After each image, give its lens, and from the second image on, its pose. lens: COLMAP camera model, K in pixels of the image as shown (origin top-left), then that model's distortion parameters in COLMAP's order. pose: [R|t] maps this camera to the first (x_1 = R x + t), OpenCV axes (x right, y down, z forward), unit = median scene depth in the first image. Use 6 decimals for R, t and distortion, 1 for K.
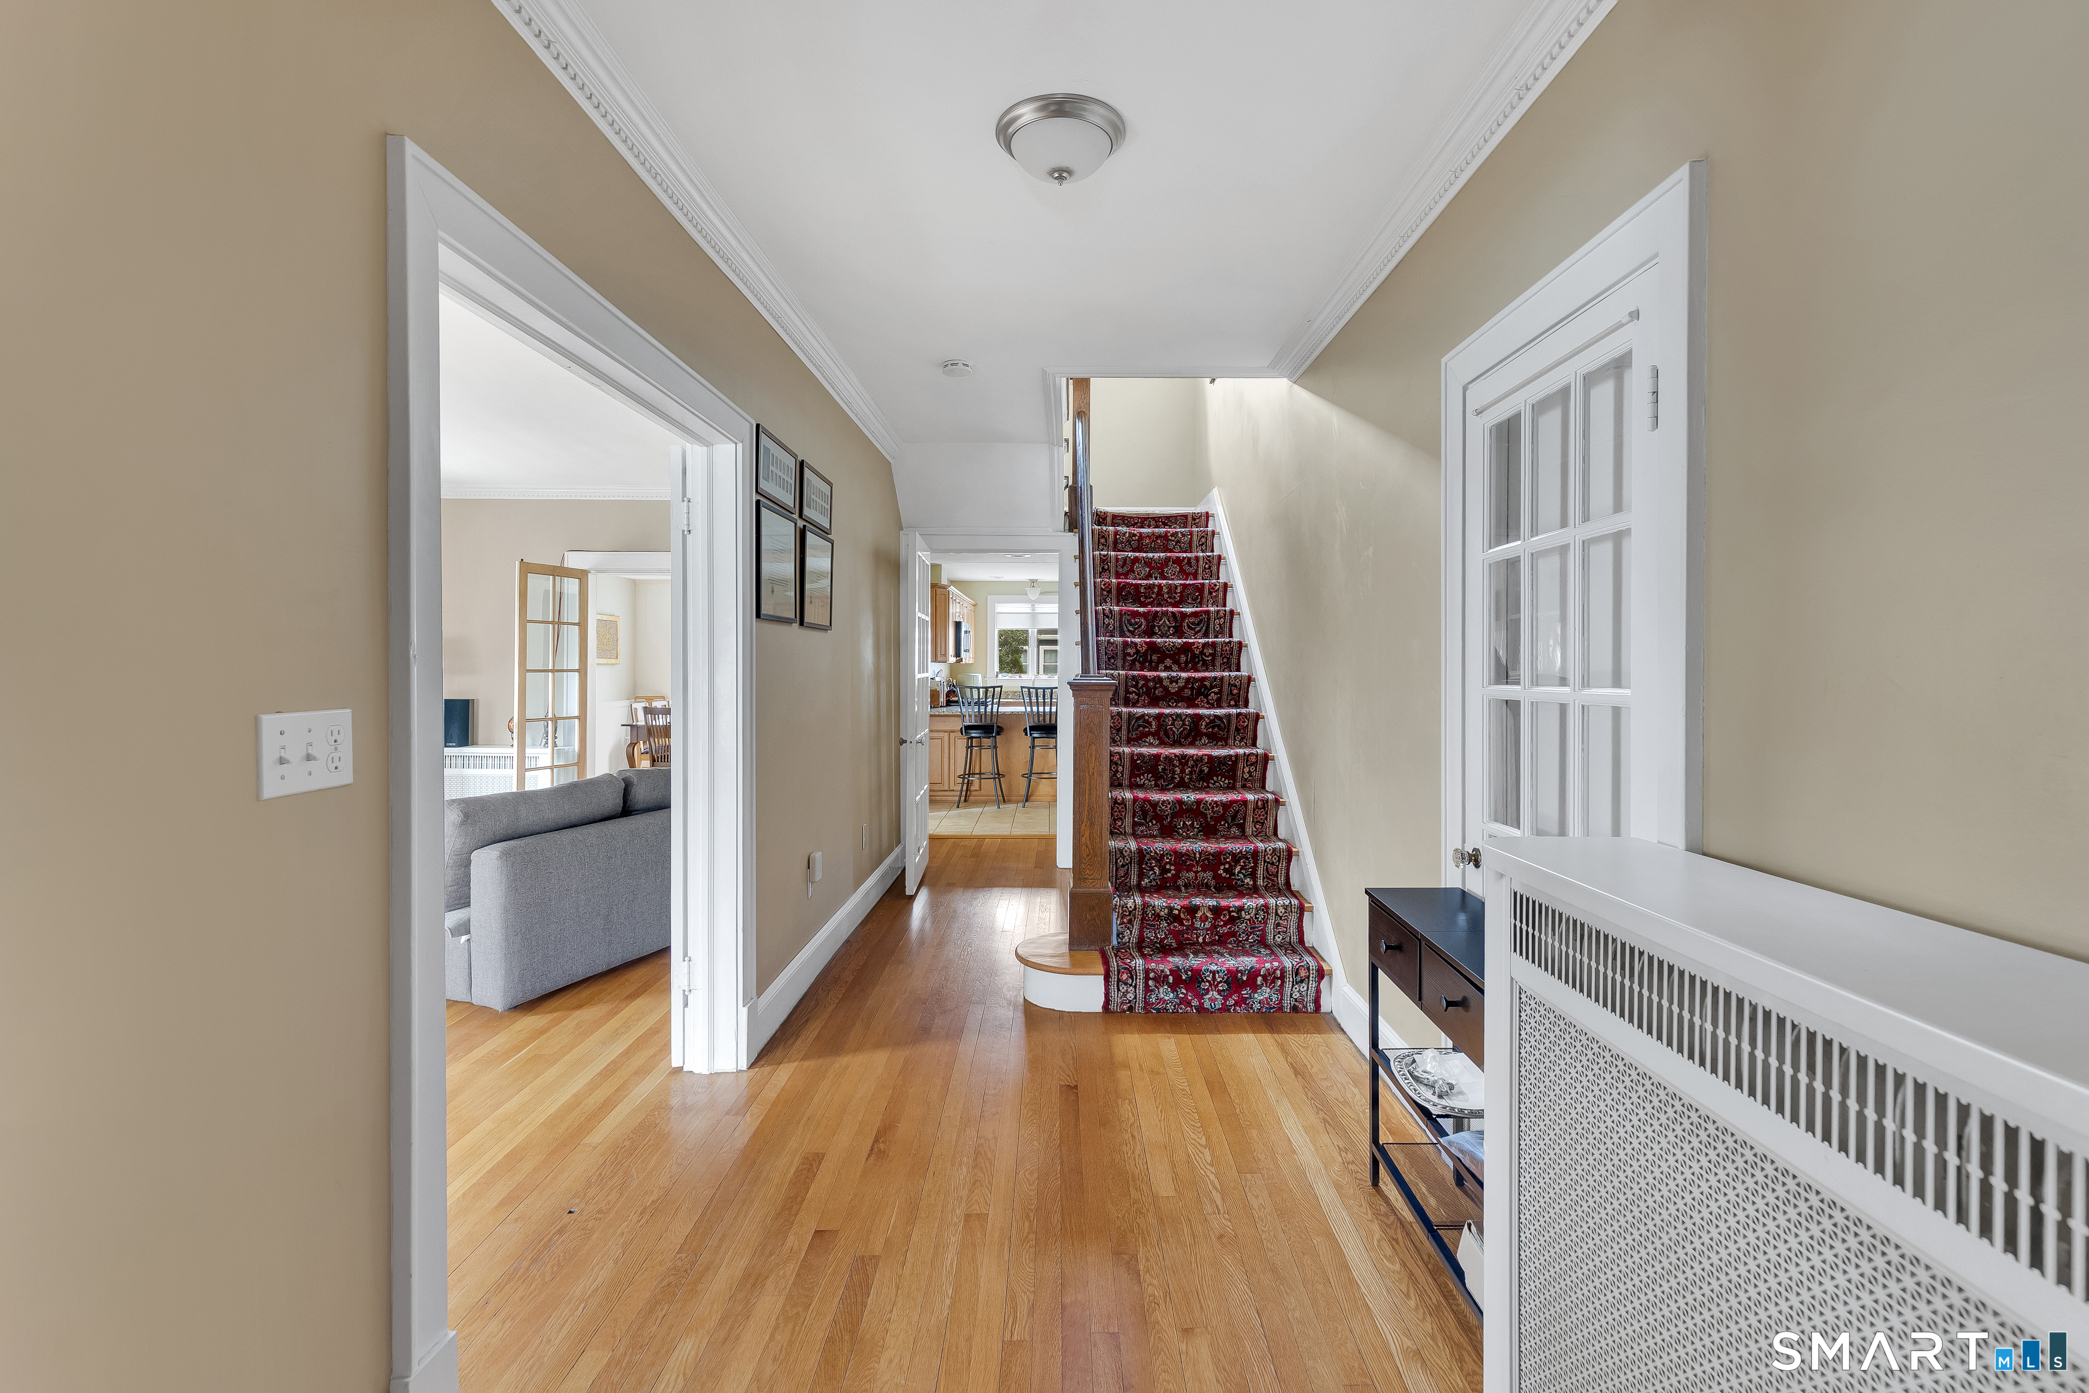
lens RADIAL K [[1086.9, 0, 1051.8], [0, 1086.9, 682.4], [0, 0, 1]] dist [0.001530, -0.000069]
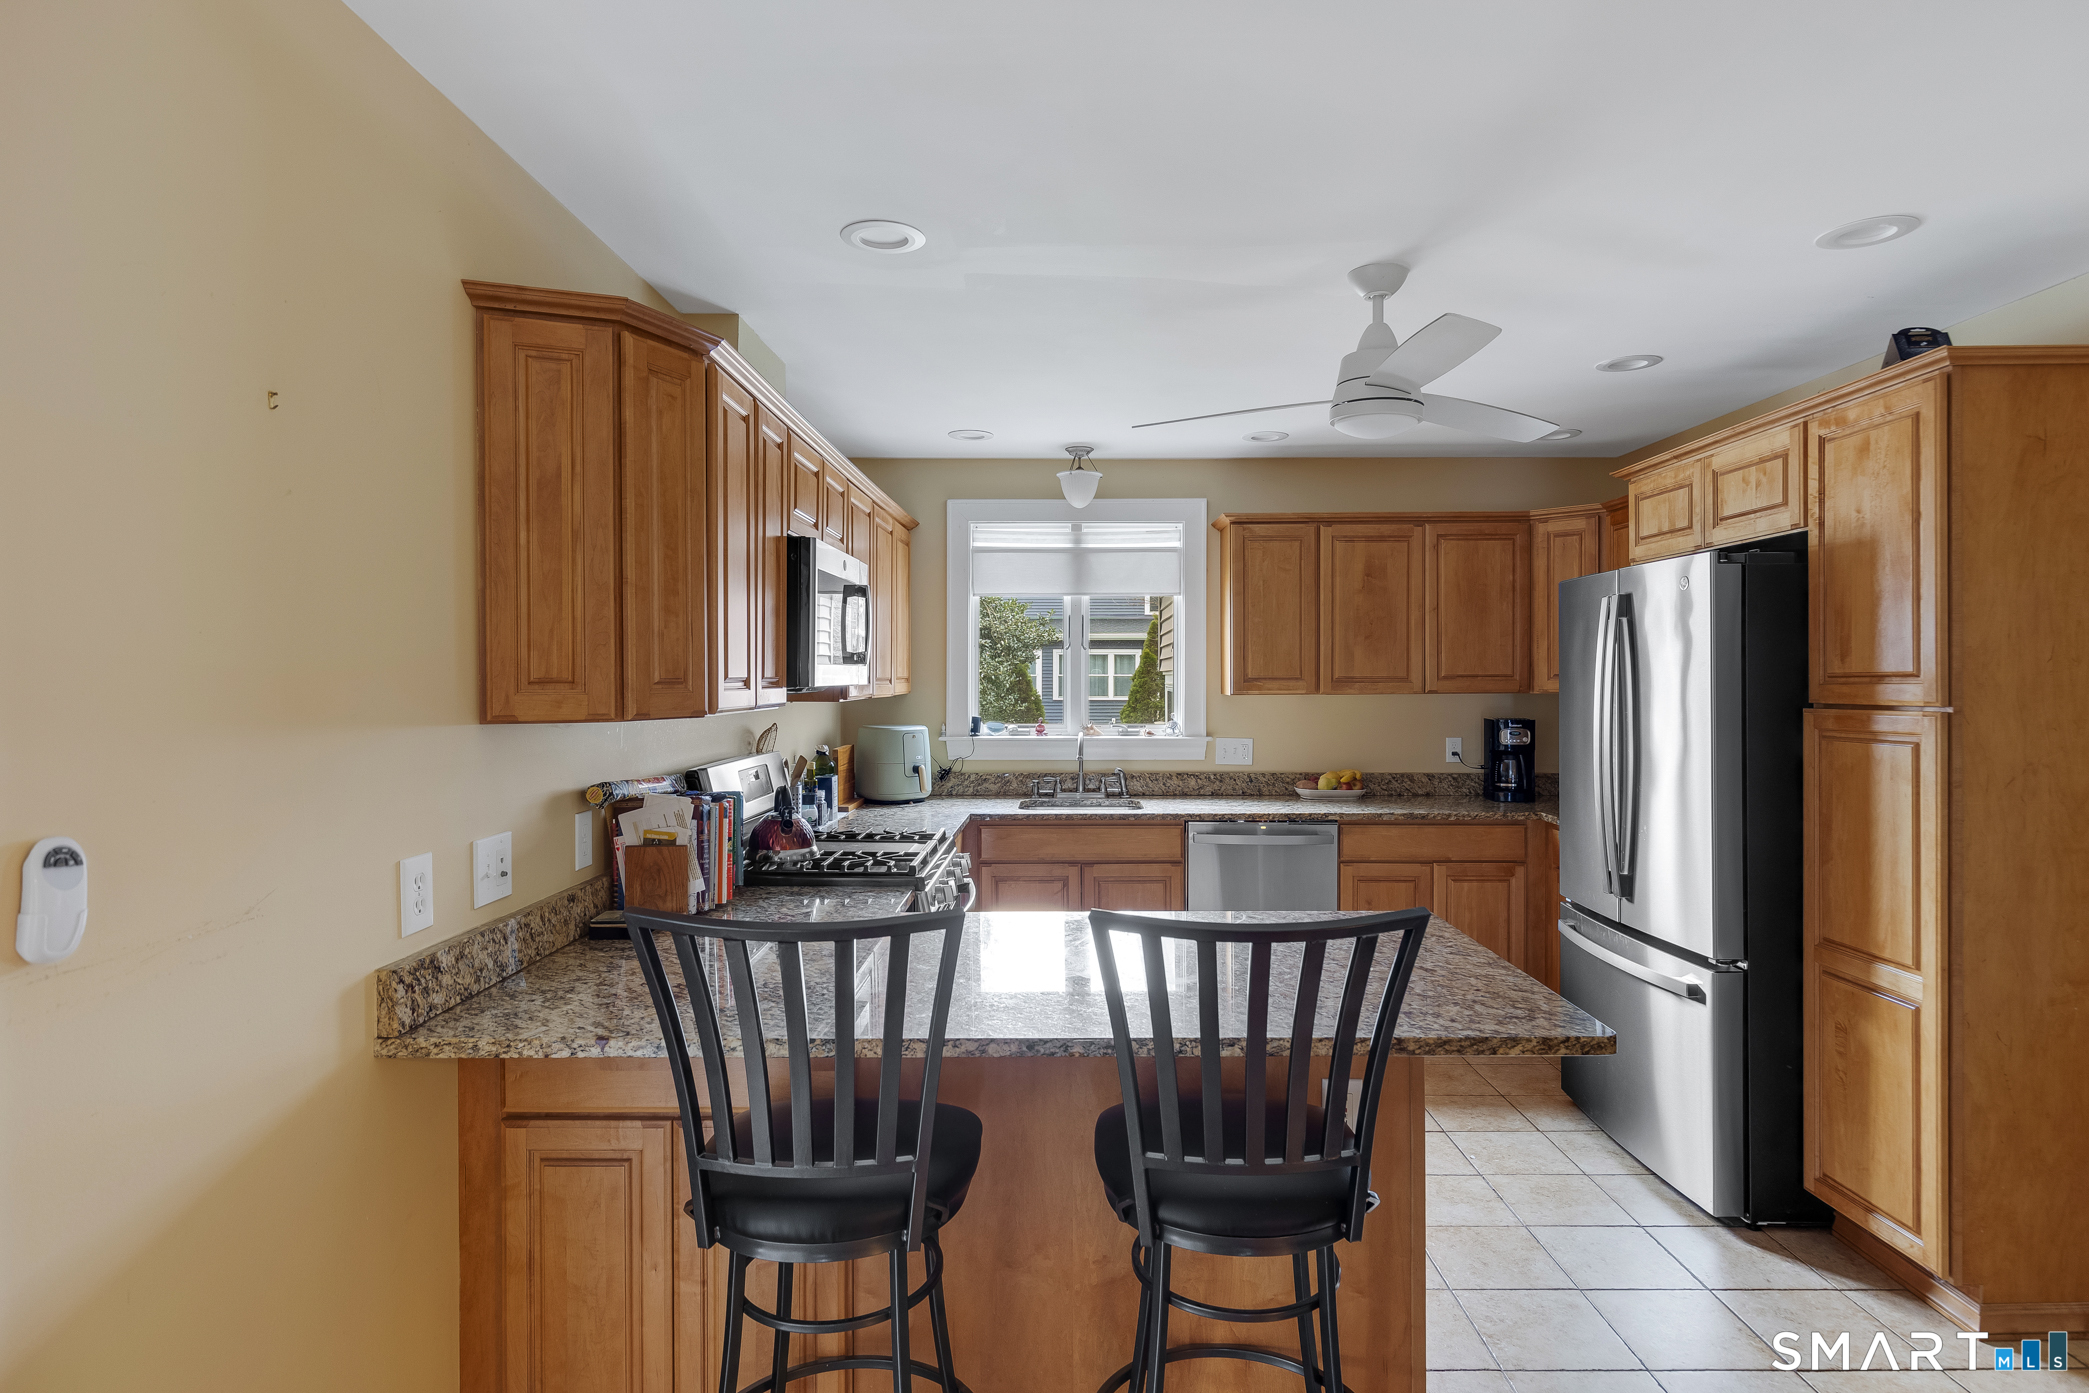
lens RADIAL K [[1086.9, 0, 1051.8], [0, 1086.9, 682.4], [0, 0, 1]] dist [0.001530, -0.000069]
pose [[0.999994, -0.003222, 0.000972, -0.025959], [0.003228, 0.999974, -0.006406, -0.019685], [-0.000951, 0.006409, 0.999979, 0.655824]]
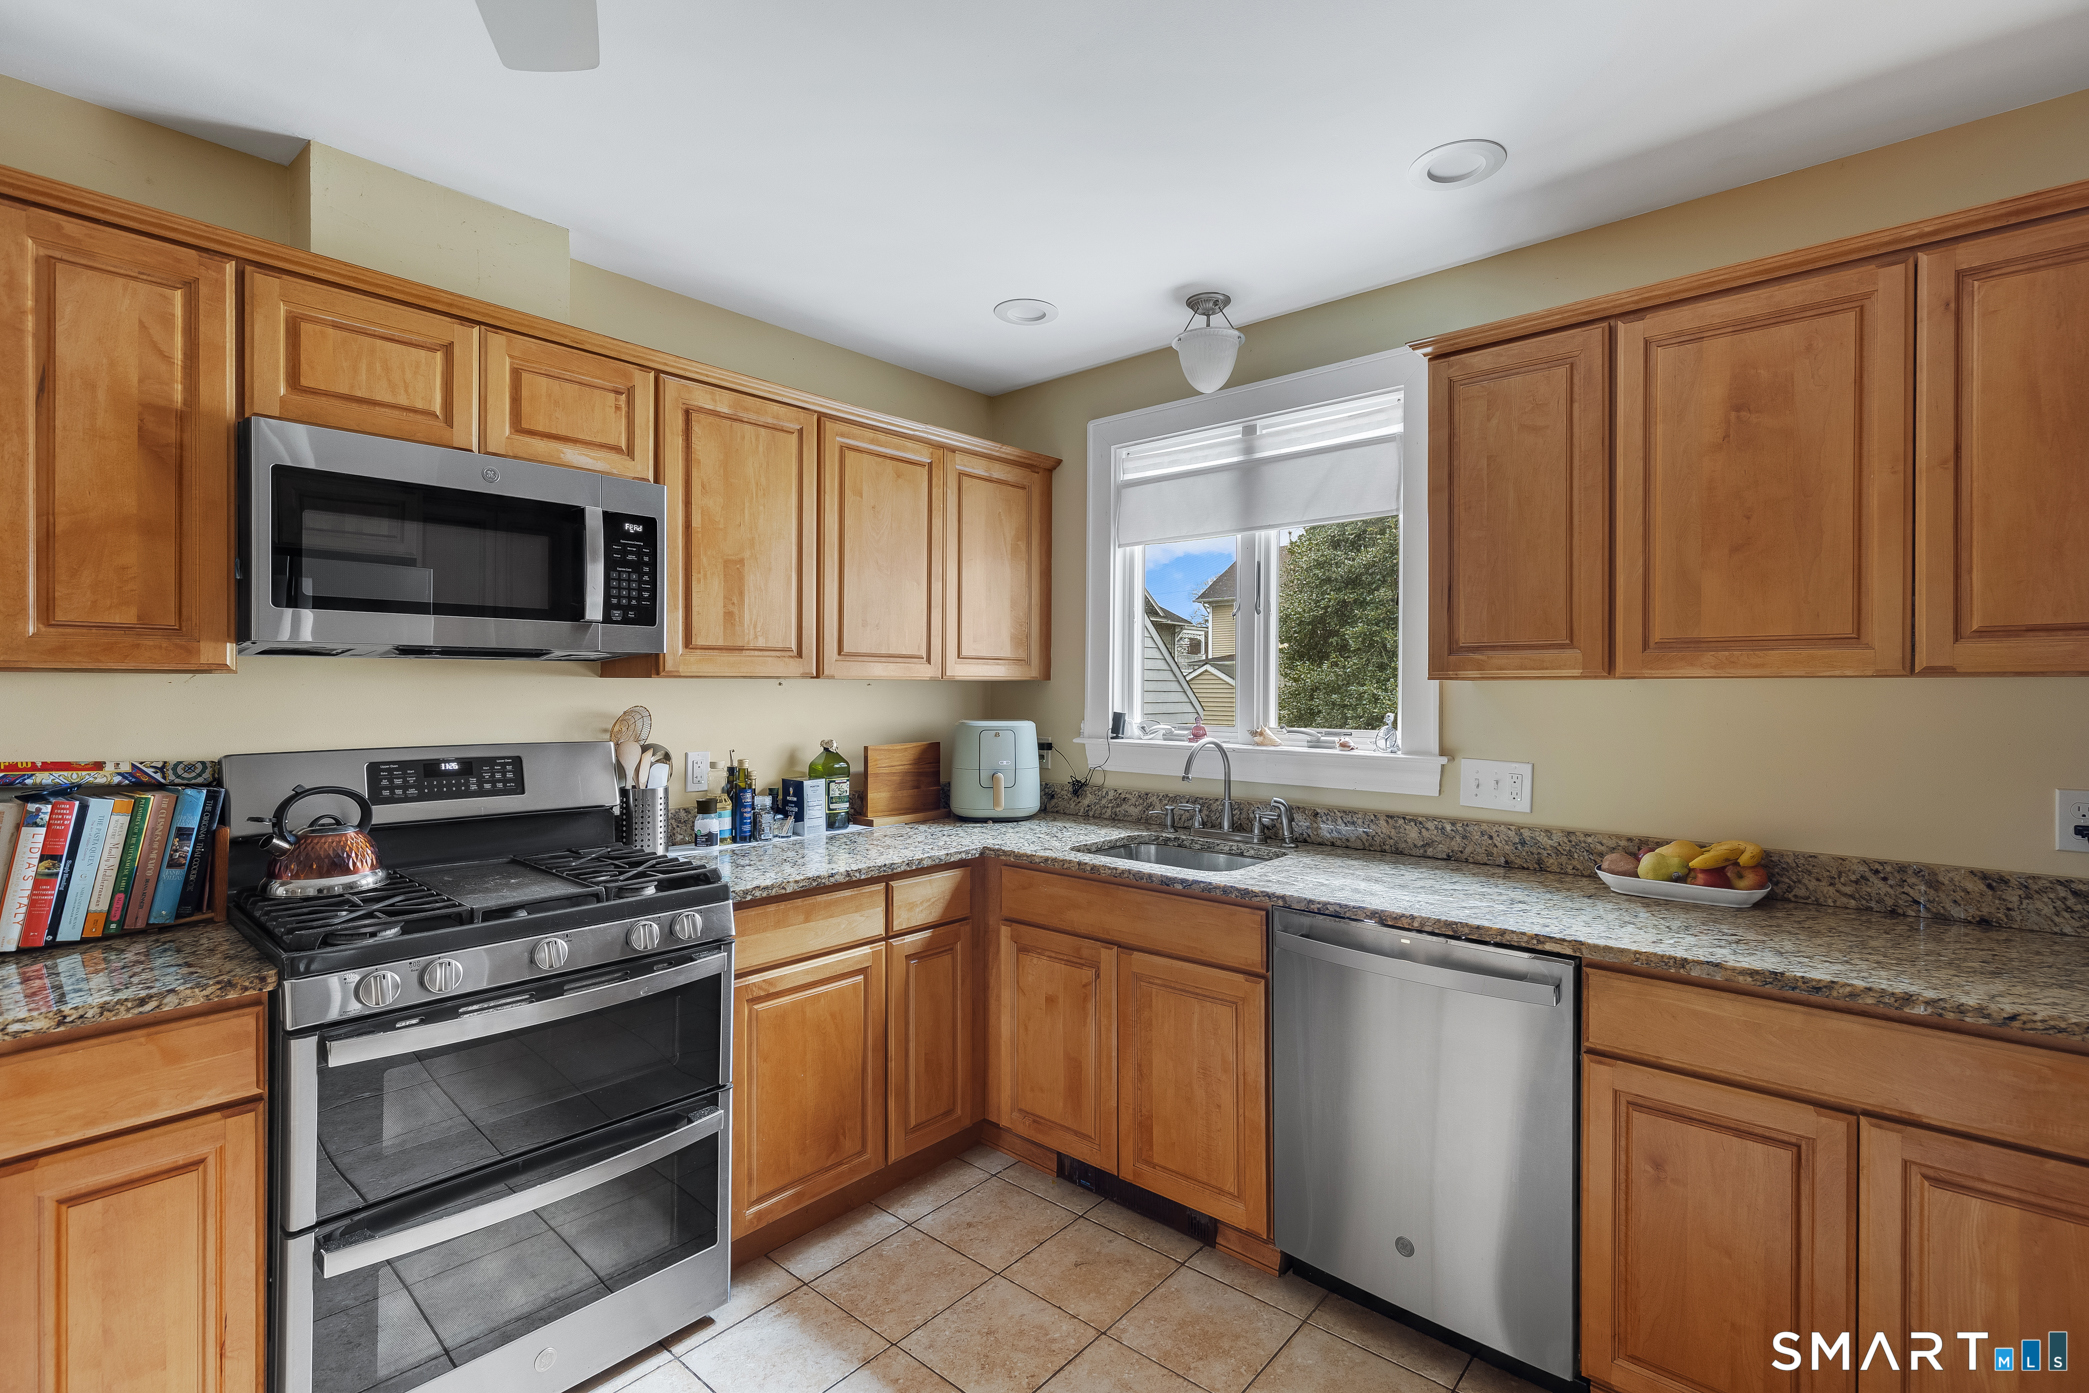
lens RADIAL K [[935.3, 0, 1037.6], [0, 935.3, 685.5], [0, 0, 1]] dist [-0.000456, -0.000090]
pose [[0.764610, -0.000068, -0.644494, 0.077357], [-0.009338, 0.999894, -0.011183, -0.014546], [0.644426, 0.014569, 0.764528, 0.826106]]
